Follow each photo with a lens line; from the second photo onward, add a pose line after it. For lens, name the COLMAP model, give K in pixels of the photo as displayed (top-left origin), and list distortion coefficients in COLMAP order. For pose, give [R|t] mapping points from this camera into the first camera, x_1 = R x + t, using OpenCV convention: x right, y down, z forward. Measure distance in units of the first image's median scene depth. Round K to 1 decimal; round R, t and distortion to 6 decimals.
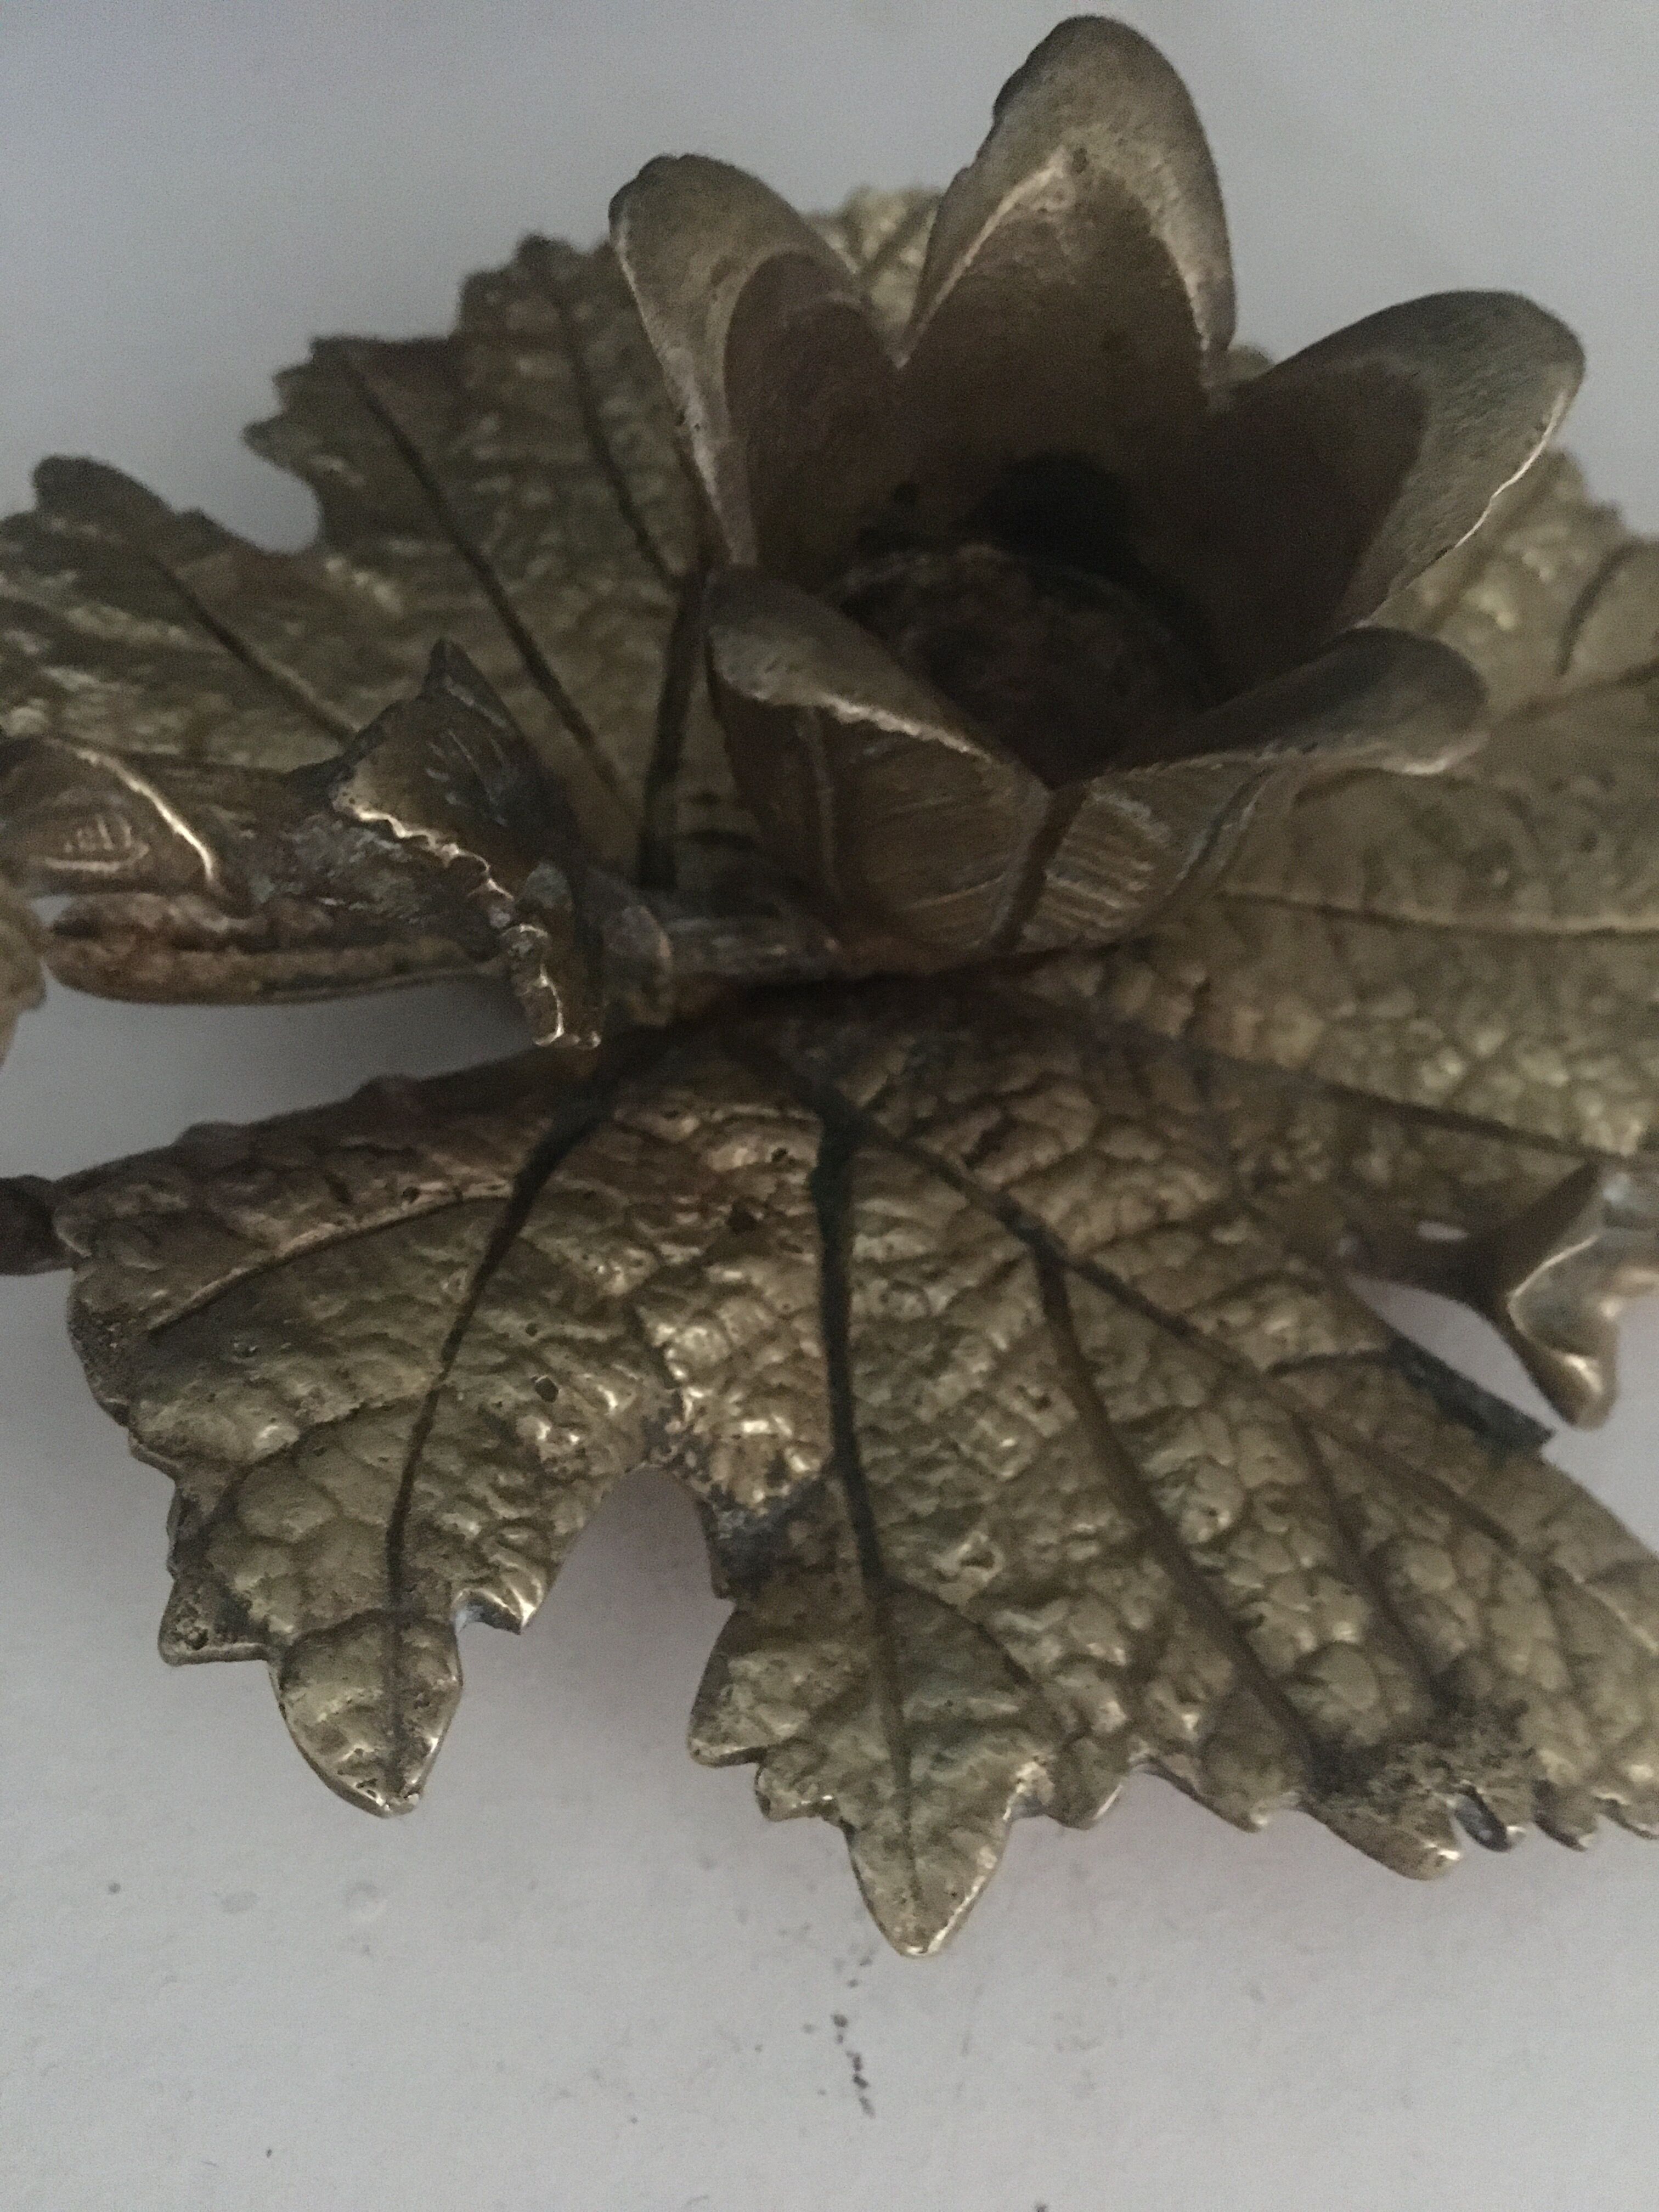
lens RADIAL K [[1977.2, 0, 823.8], [0, 1977.2, 1087.7], [0, 0, 1]] dist [0.090542, -0.187667]
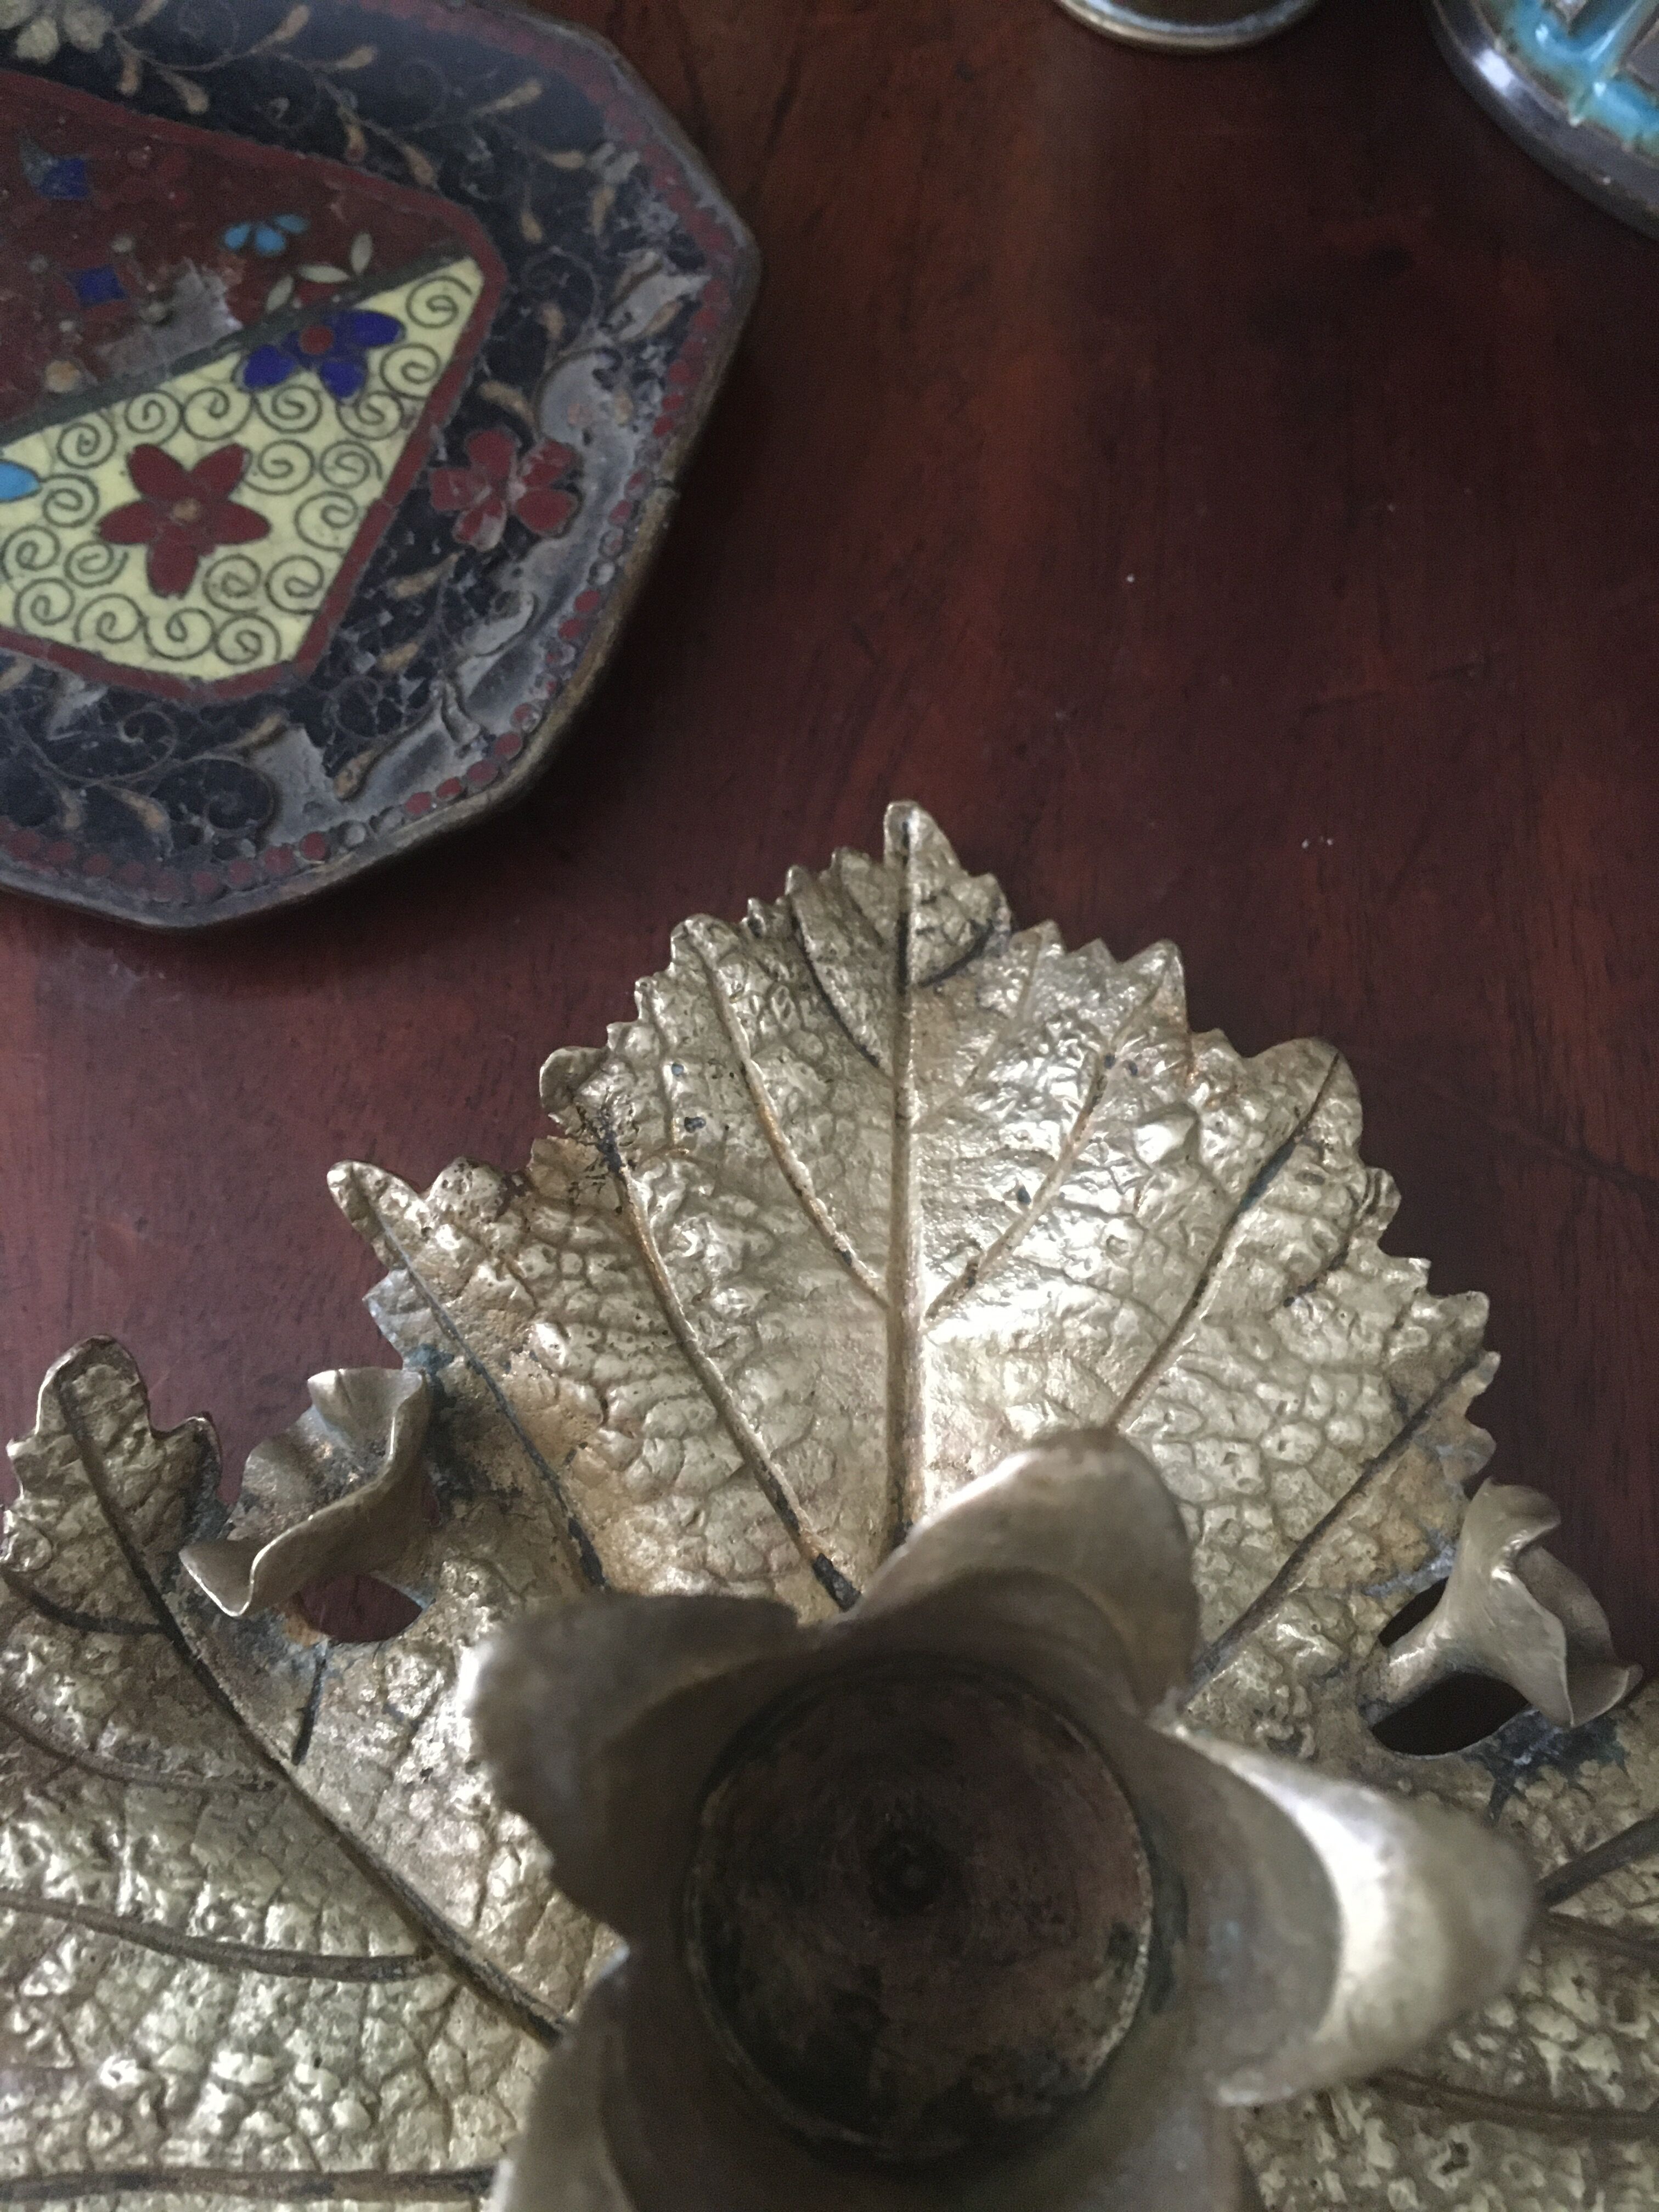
lens RADIAL K [[1947.6, 0, 834.6], [0, 1947.6, 1109.6], [0, 0, 1]] dist [0.078604, -0.148718]
pose [[0.493746, -0.856303, 0.151524, 0.270625], [0.771095, 0.511671, 0.378952, -0.827897], [-0.402028, -0.070267, 0.912927, 0.164798]]
